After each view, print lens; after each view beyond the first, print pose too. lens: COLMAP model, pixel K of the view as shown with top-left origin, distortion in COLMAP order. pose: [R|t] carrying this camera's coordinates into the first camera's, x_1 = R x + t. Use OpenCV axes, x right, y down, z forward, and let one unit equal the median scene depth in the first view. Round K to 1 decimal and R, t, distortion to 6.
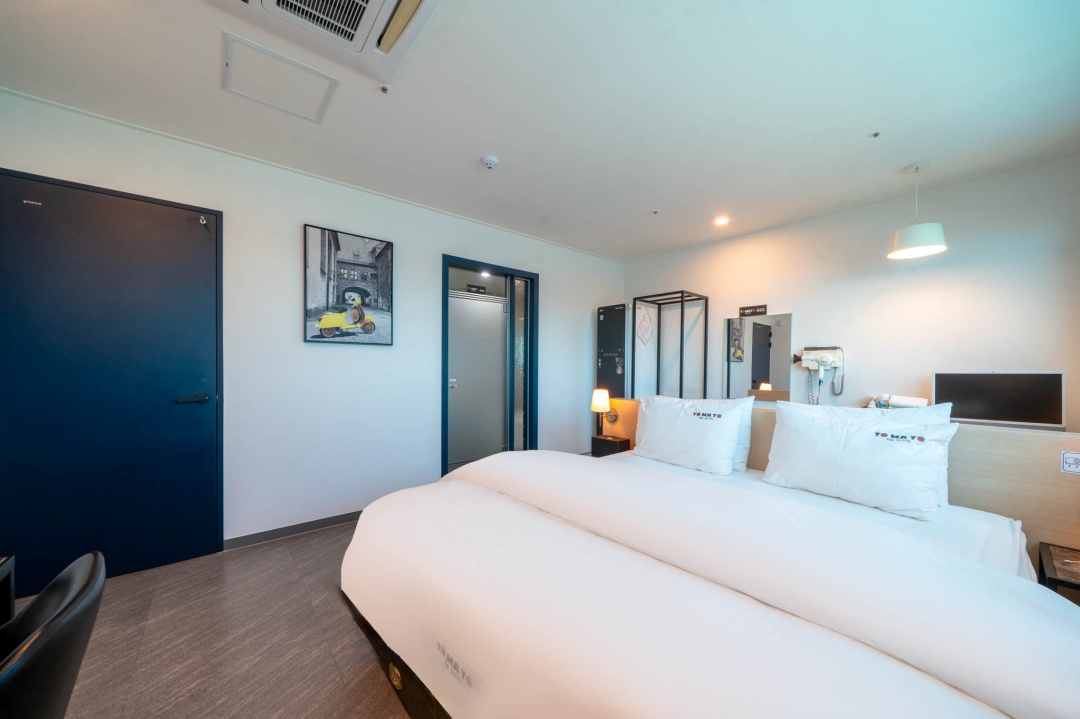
lens RADIAL K [[405.5, 0, 539.9], [0, 405.5, 367.4], [0, 0, 1]] dist [-0.002711, -0.000243]
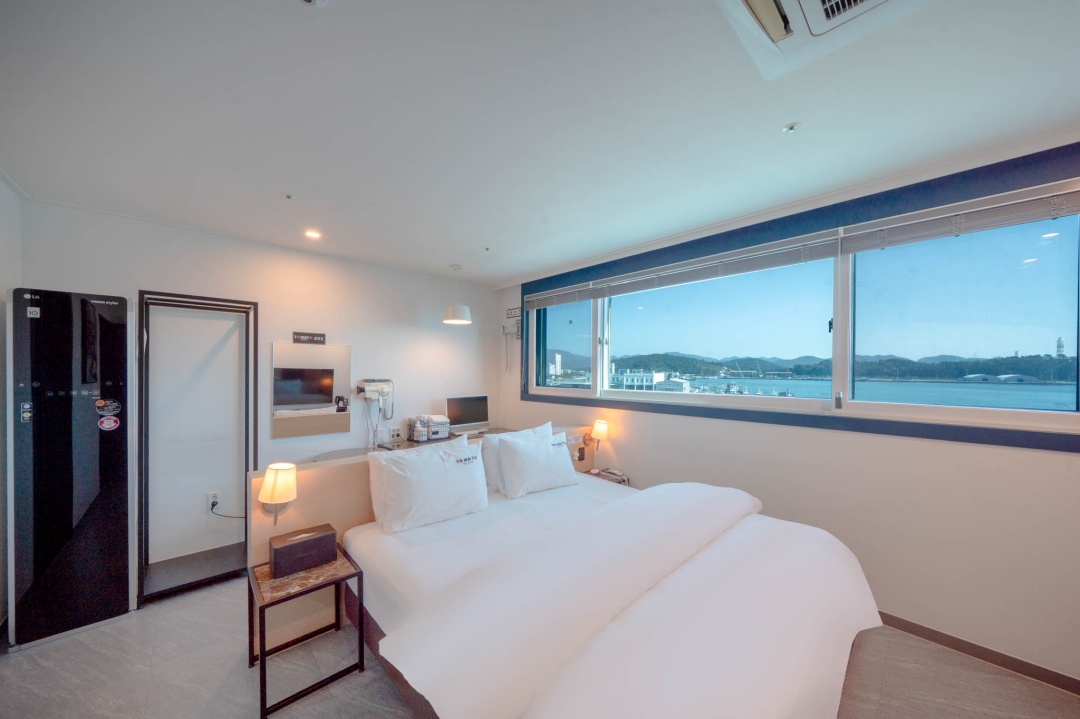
lens RADIAL K [[372.7, 0, 539.9], [0, 372.7, 367.4], [0, 0, 1]] dist [-0.001193, -0.000051]
pose [[-0.056141, 0.004357, 0.998413, -0.387599], [-0.004914, 0.999977, -0.004640, -0.080249], [-0.998411, -0.005167, -0.056118, 0.586786]]
